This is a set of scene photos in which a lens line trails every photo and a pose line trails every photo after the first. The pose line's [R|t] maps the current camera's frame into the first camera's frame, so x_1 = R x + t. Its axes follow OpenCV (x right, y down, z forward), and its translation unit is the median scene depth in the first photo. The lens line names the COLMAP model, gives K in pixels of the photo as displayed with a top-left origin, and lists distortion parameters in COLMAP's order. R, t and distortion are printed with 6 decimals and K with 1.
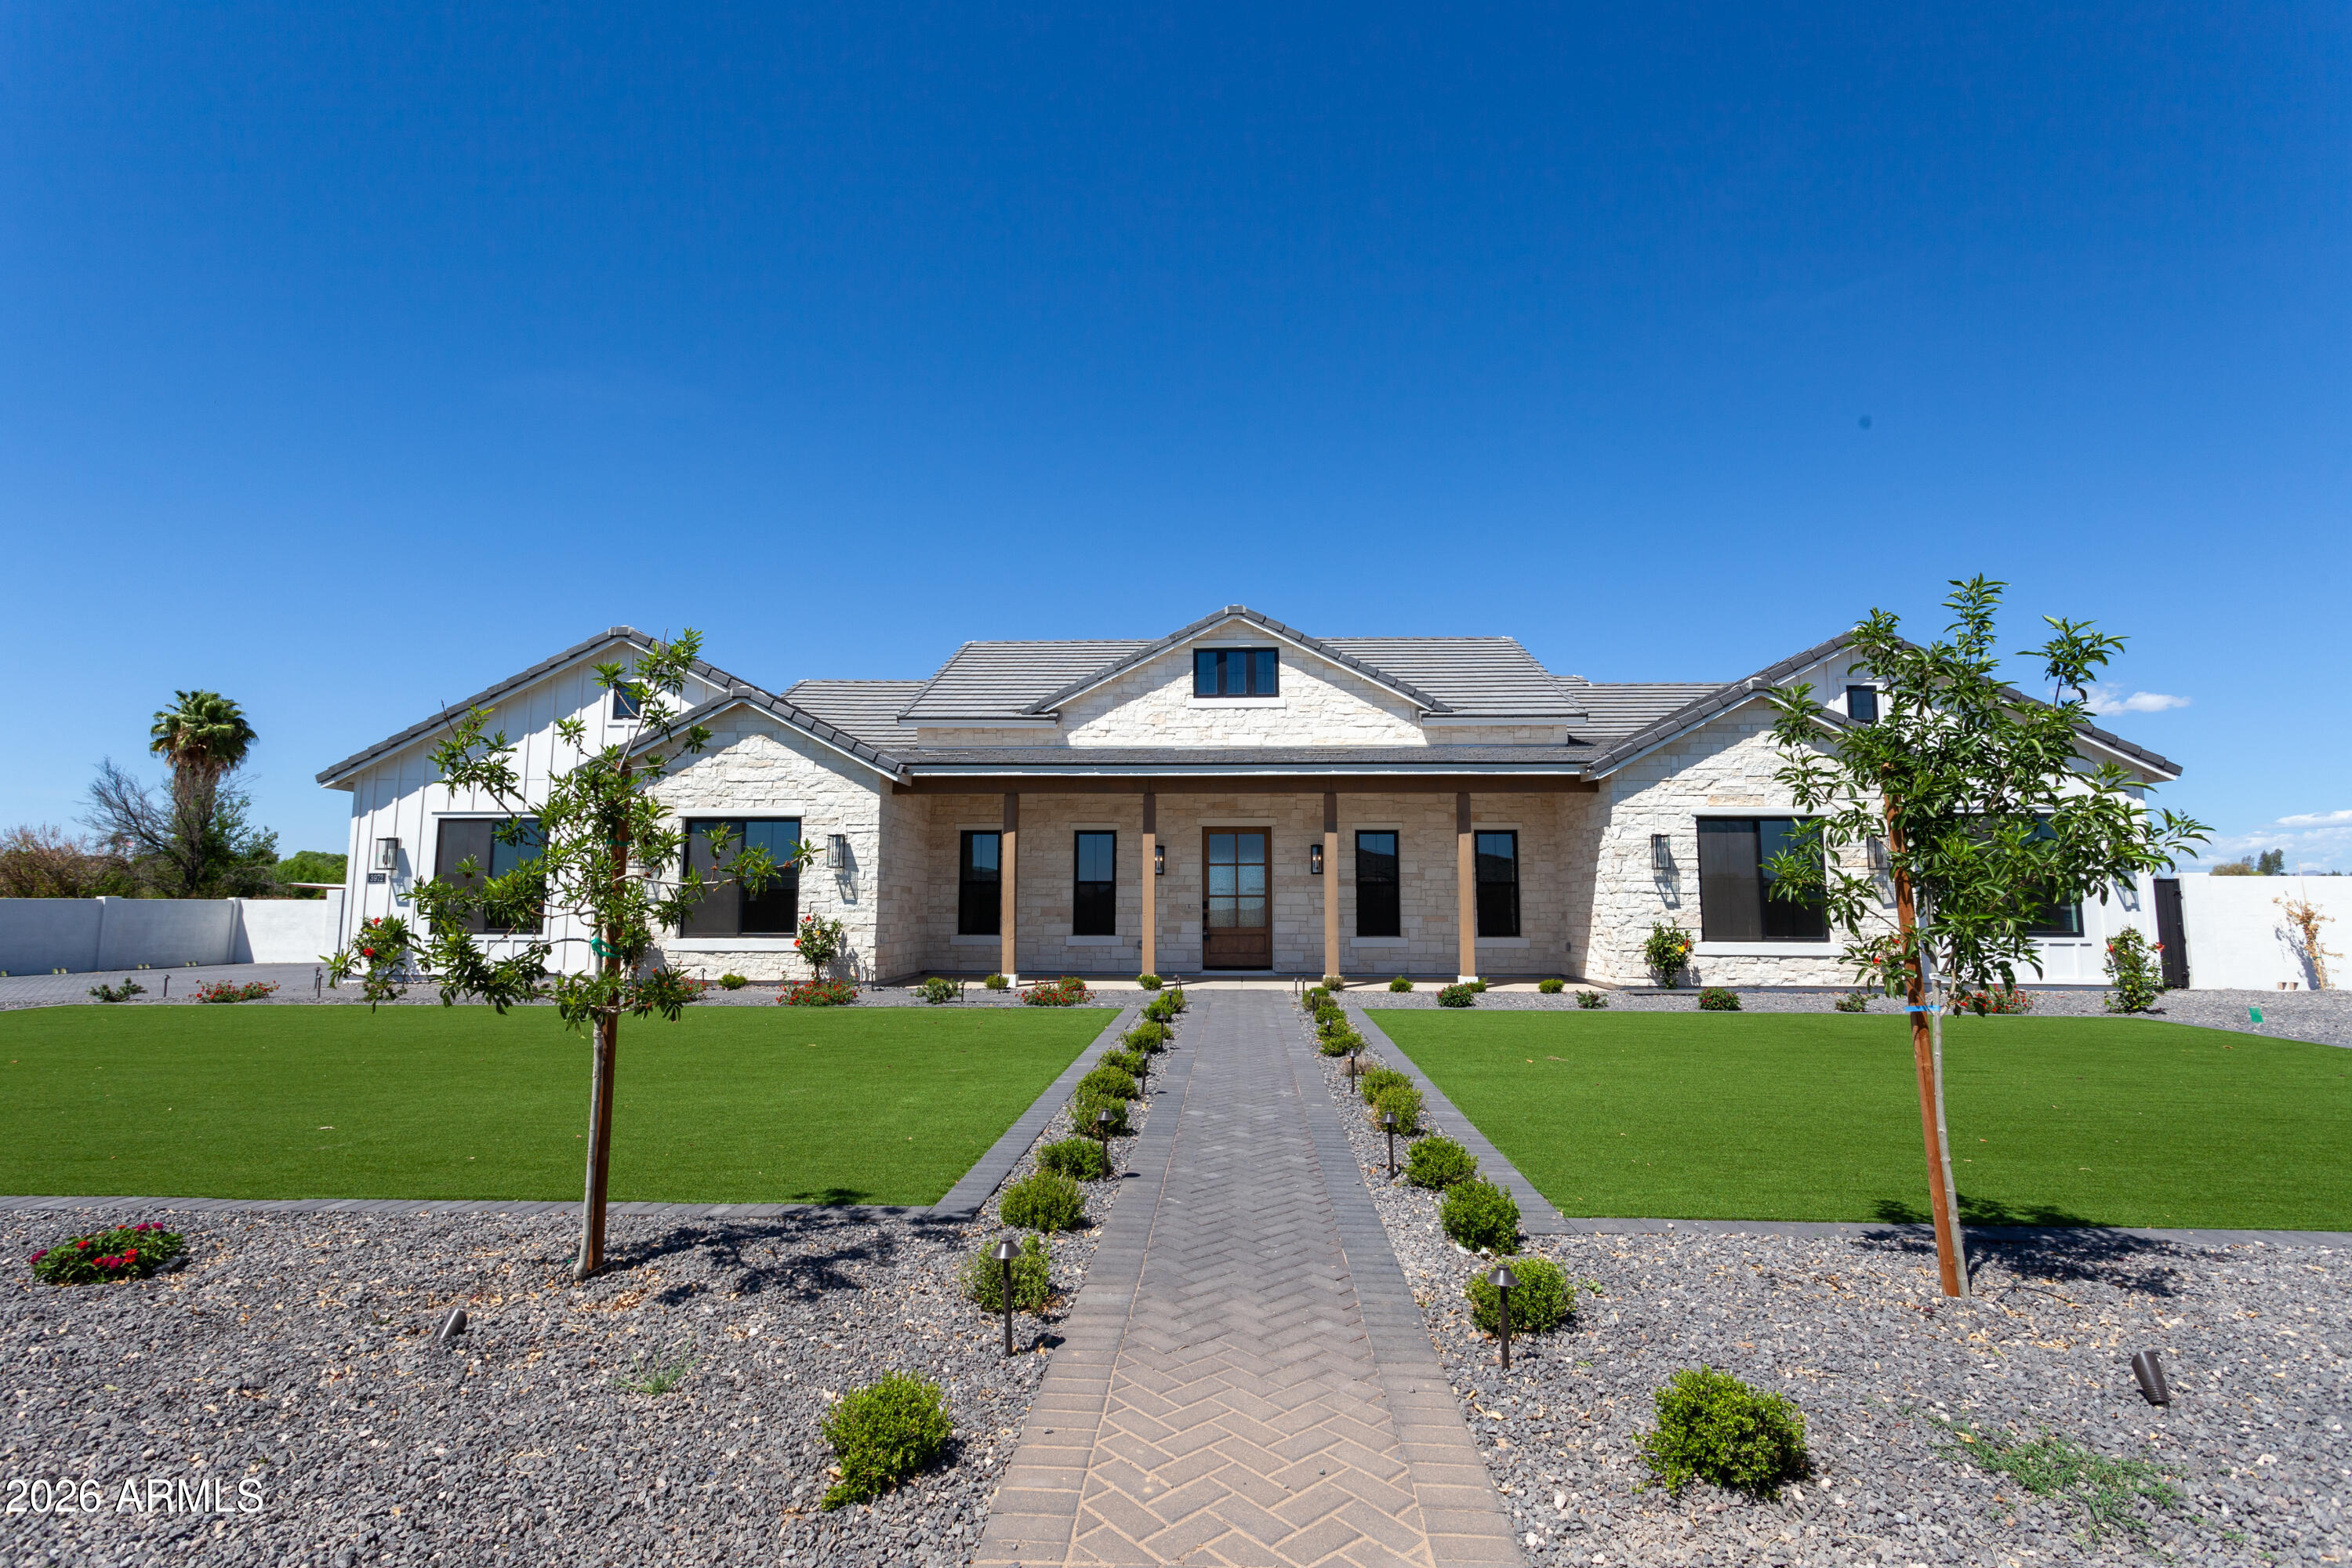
lens RADIAL K [[1154.1, 0, 1181.4], [0, 1154.1, 789.0], [0, 0, 1]] dist [0.004353, 0.001534]
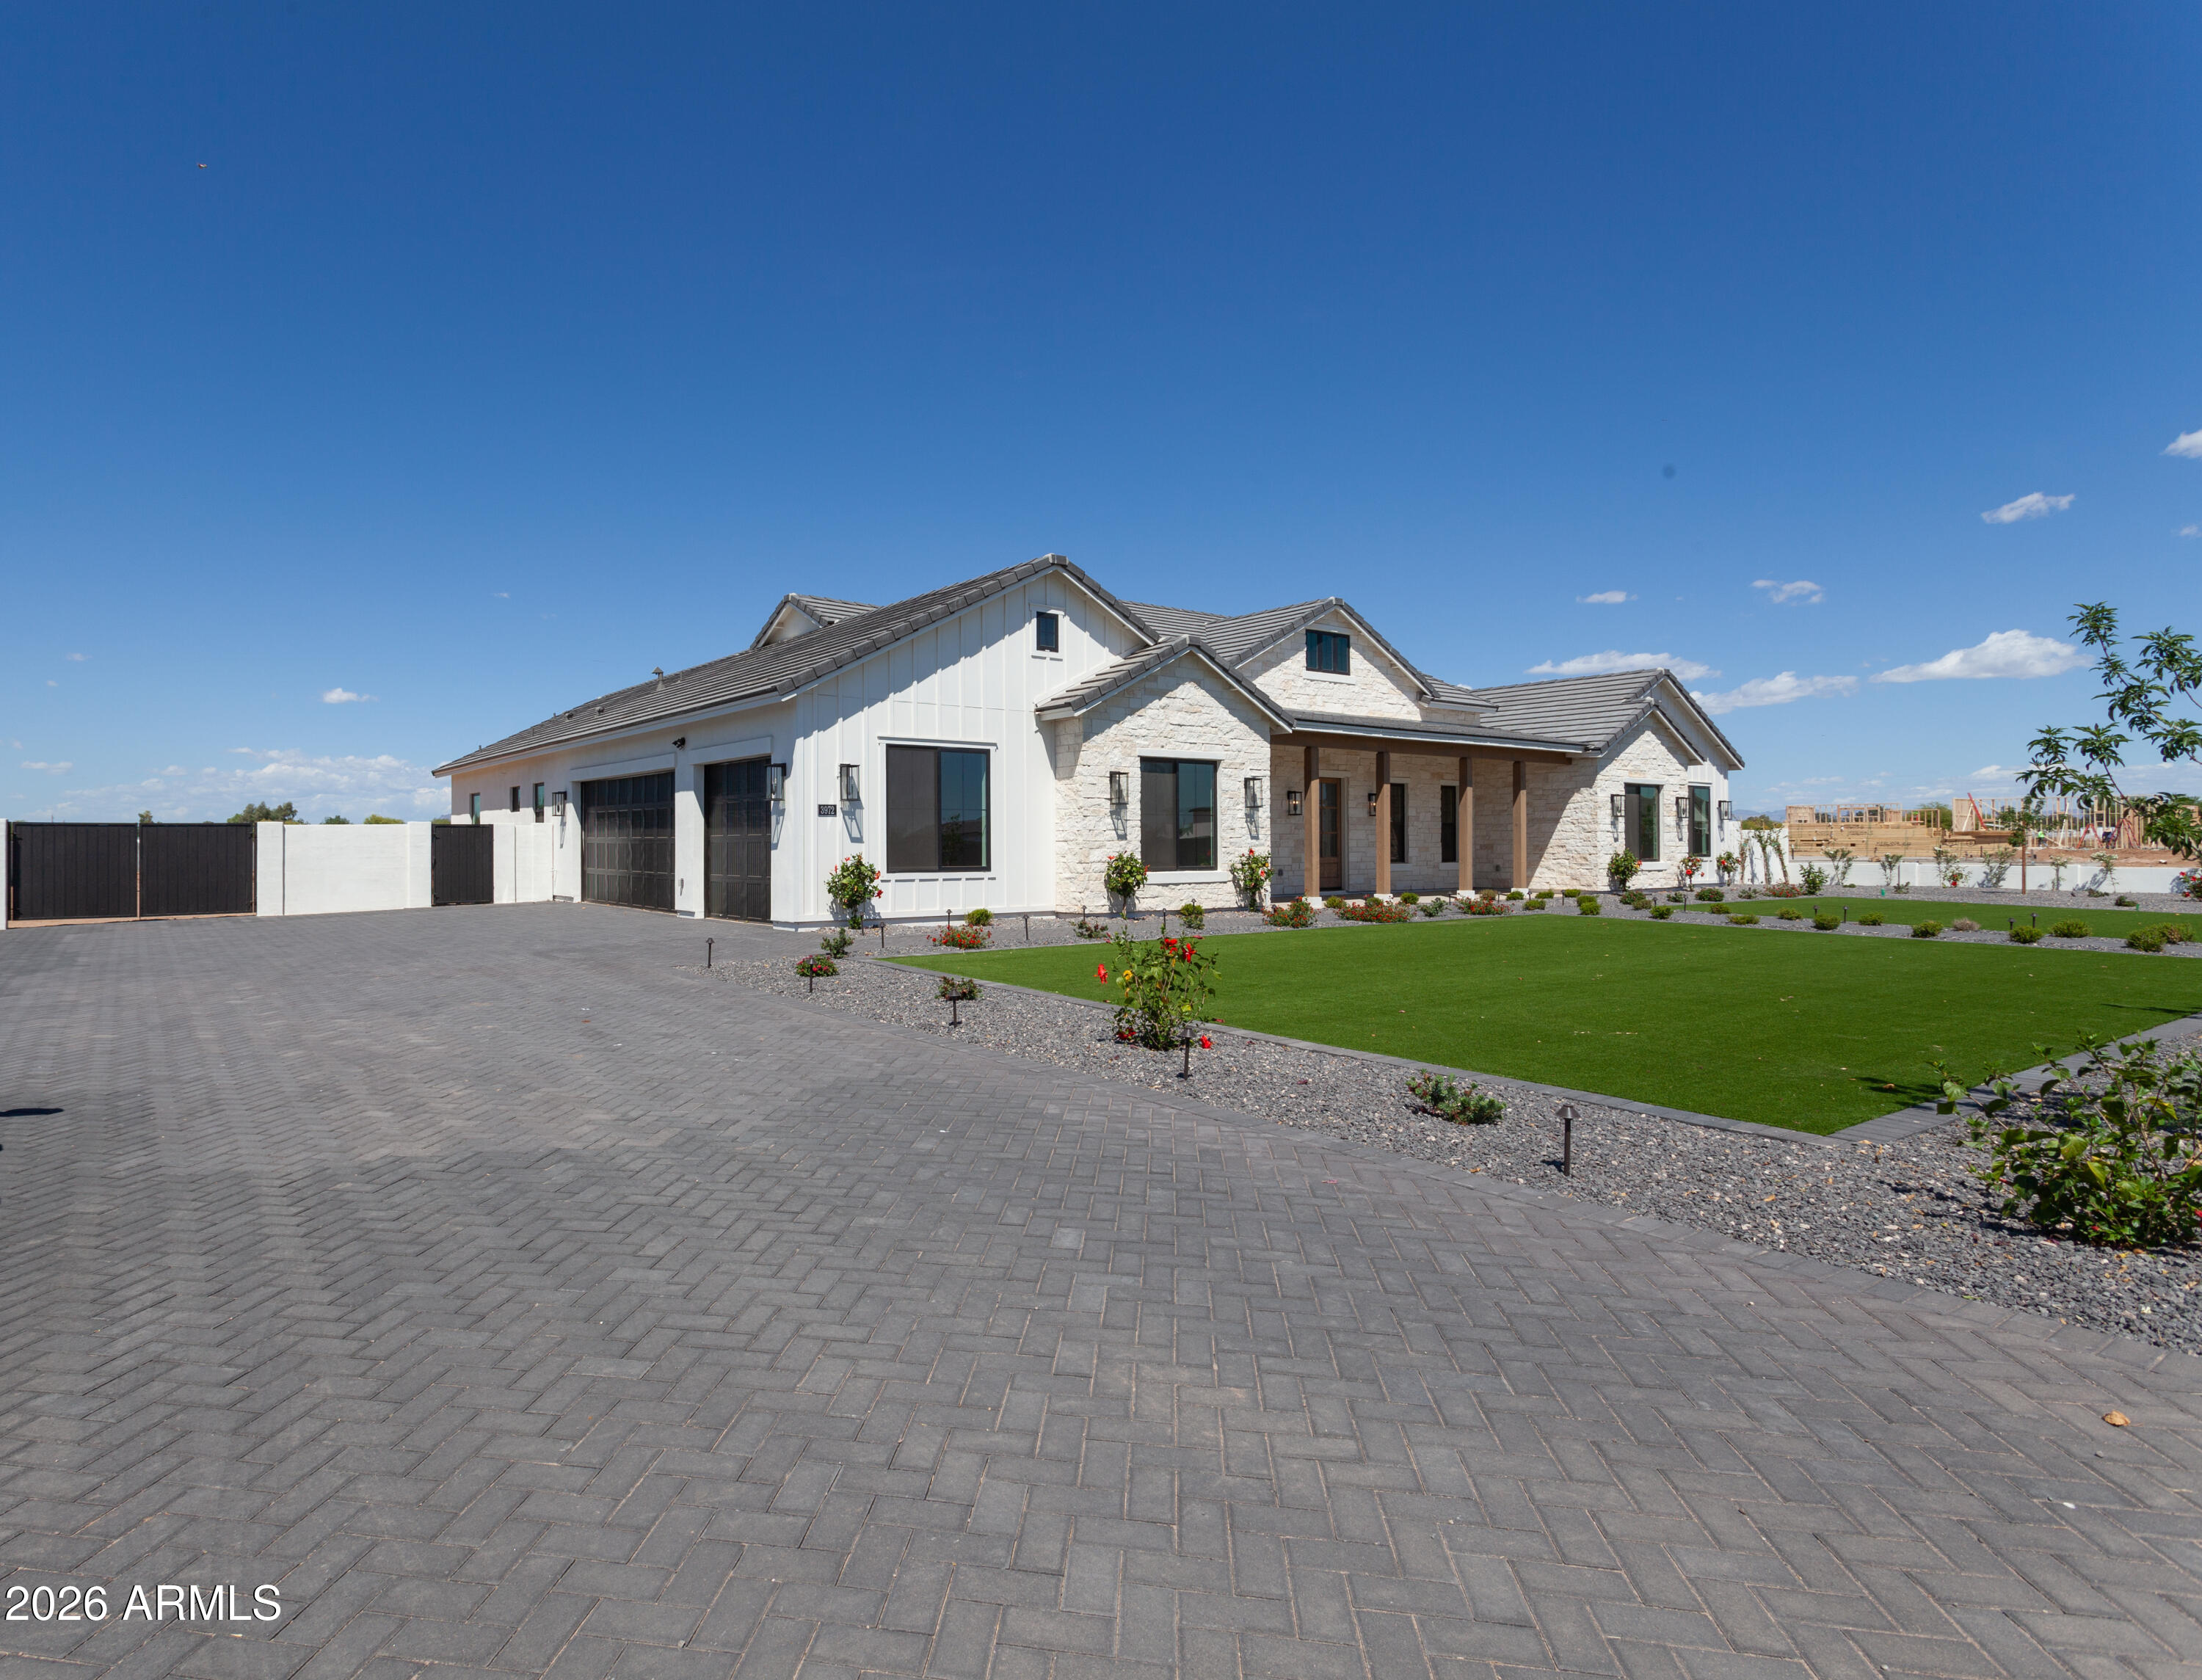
lens RADIAL K [[1189.0, 0, 1093.8], [0, 1189.0, 835.6], [0, 0, 1]] dist [0.001737, 0.000077]
pose [[0.765927, 0.000304, 0.642927, -0.996582], [-0.062594, 0.995285, 0.074099, 0.016361], [-0.639873, -0.096998, 0.762334, 0.177788]]
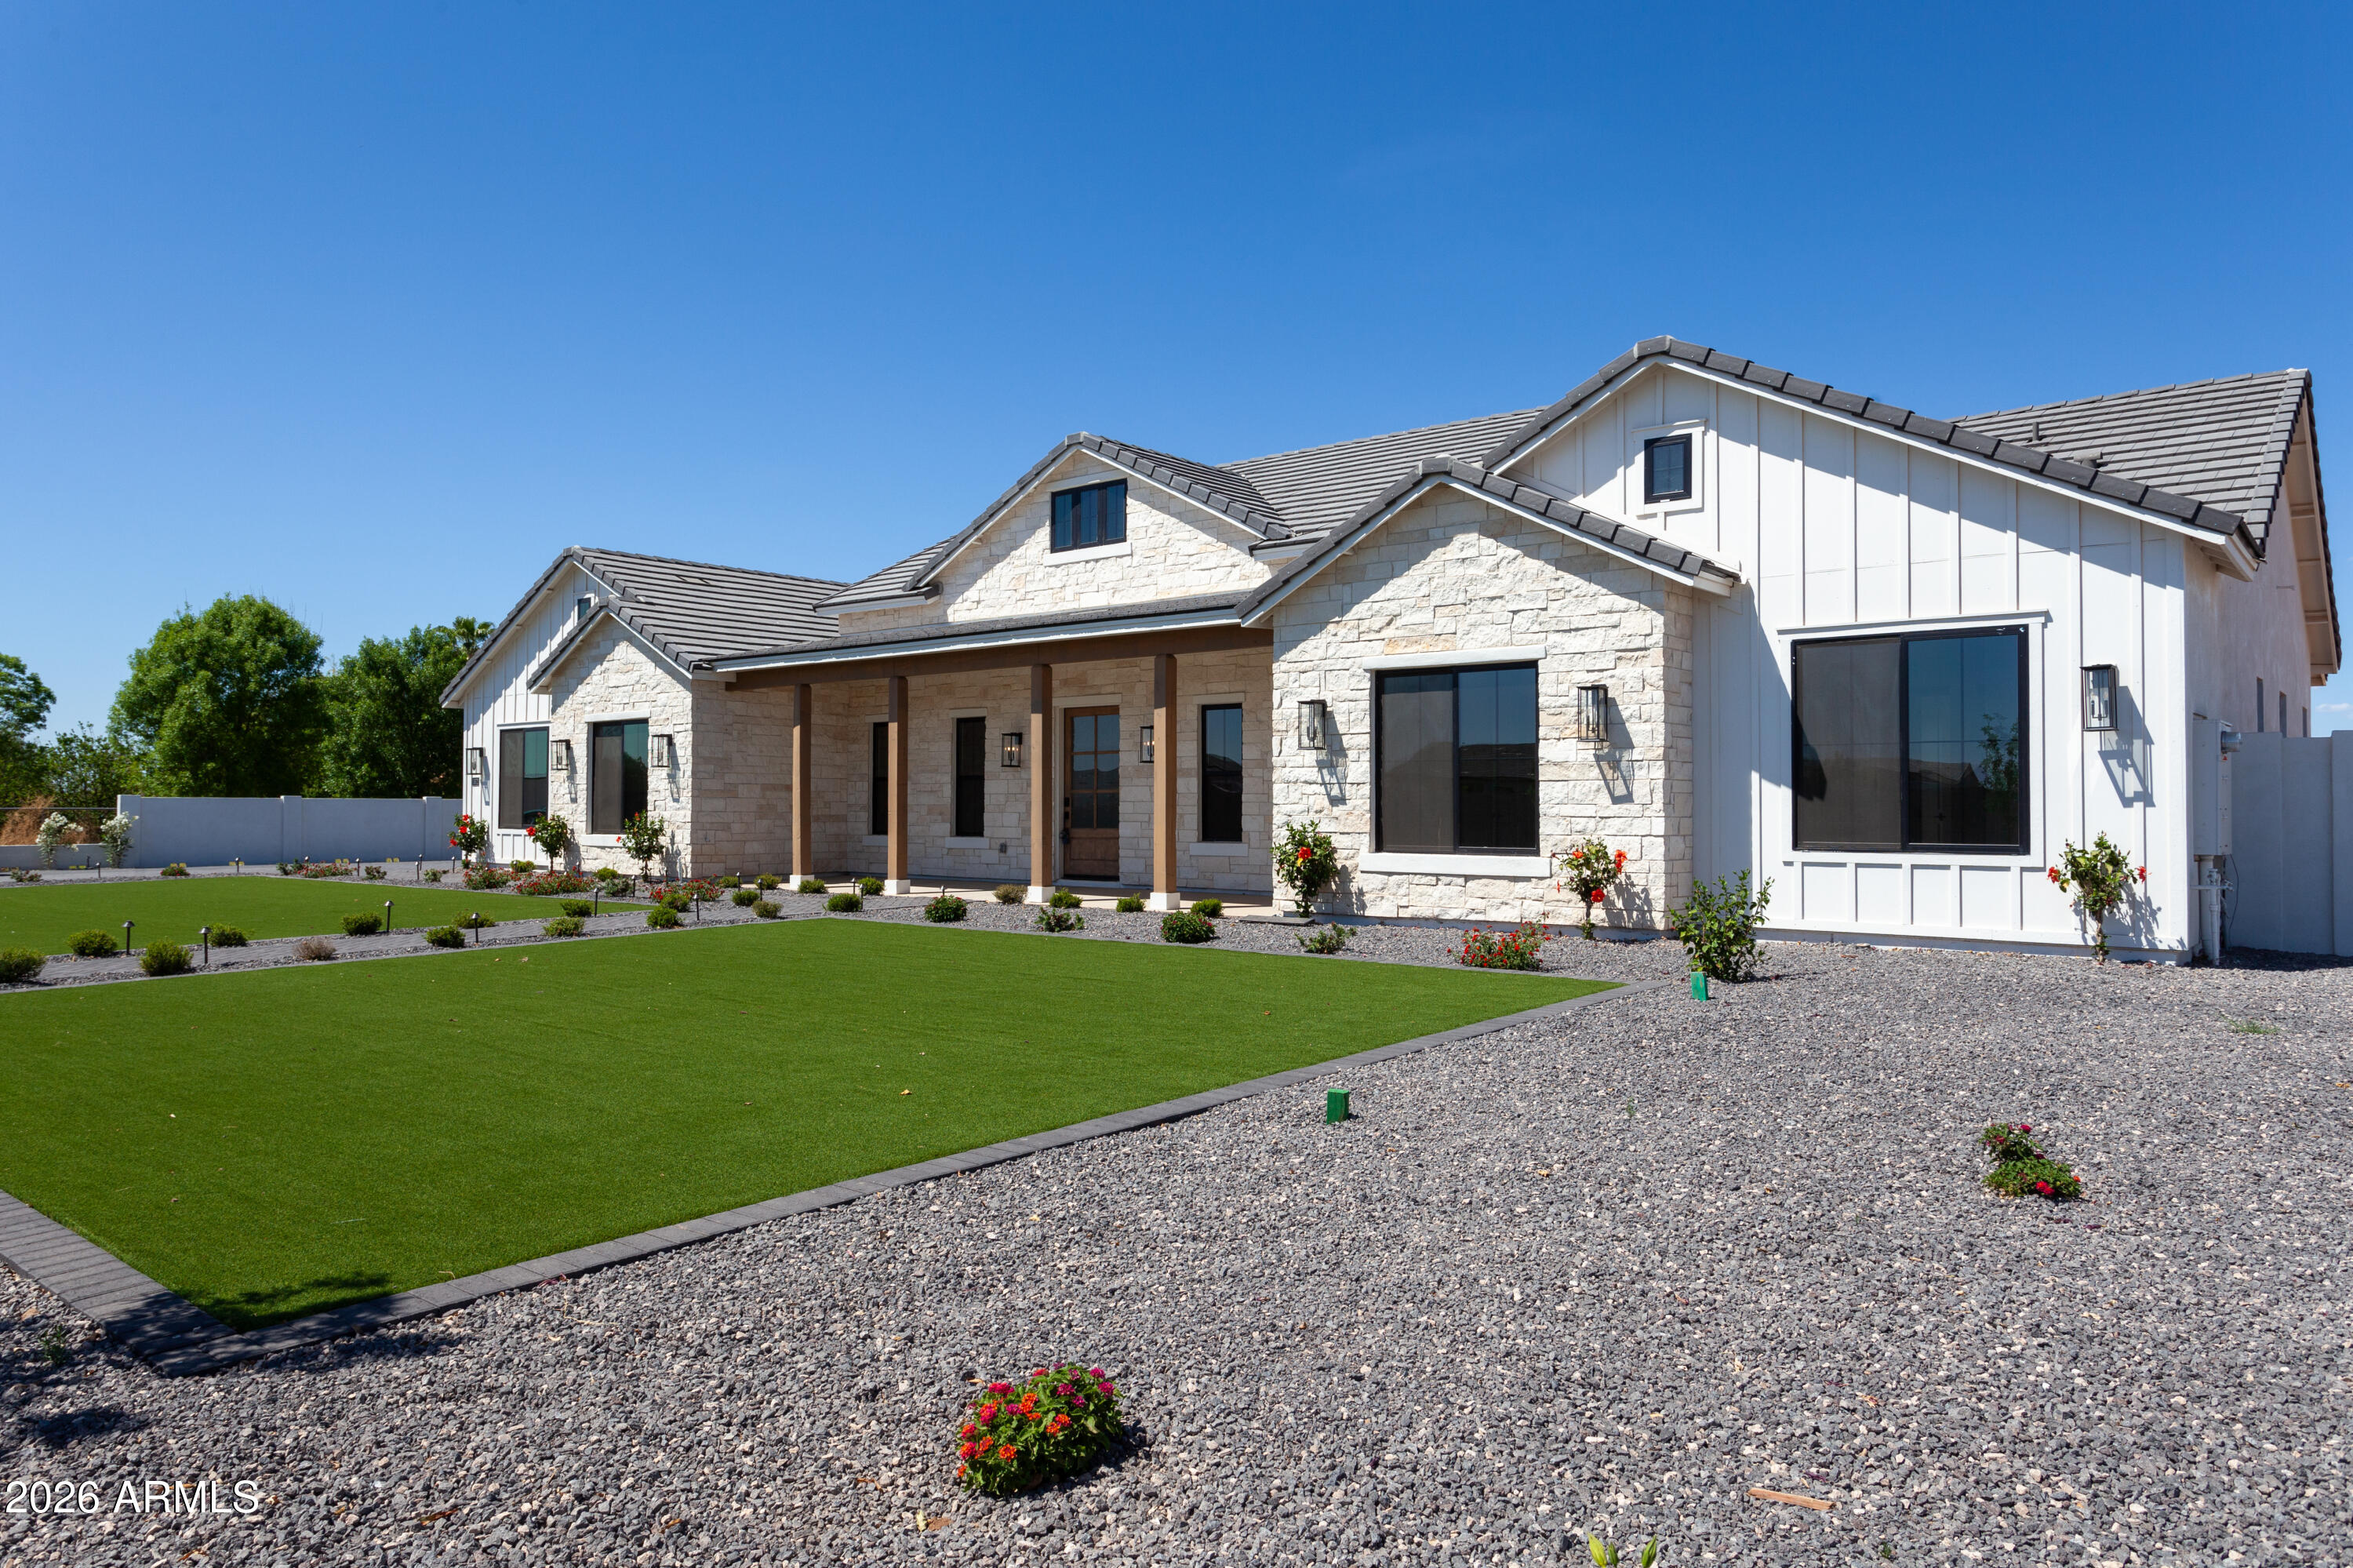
lens RADIAL K [[1537.7, 0, 1174.8], [0, 1537.7, 787.8], [0, 0, 1]] dist [-0.011283, -0.000991]
pose [[0.792360, -0.008974, -0.609988, 0.778605], [0.064632, 0.995499, 0.069310, 0.018735], [0.606621, -0.094343, 0.789374, 0.172607]]
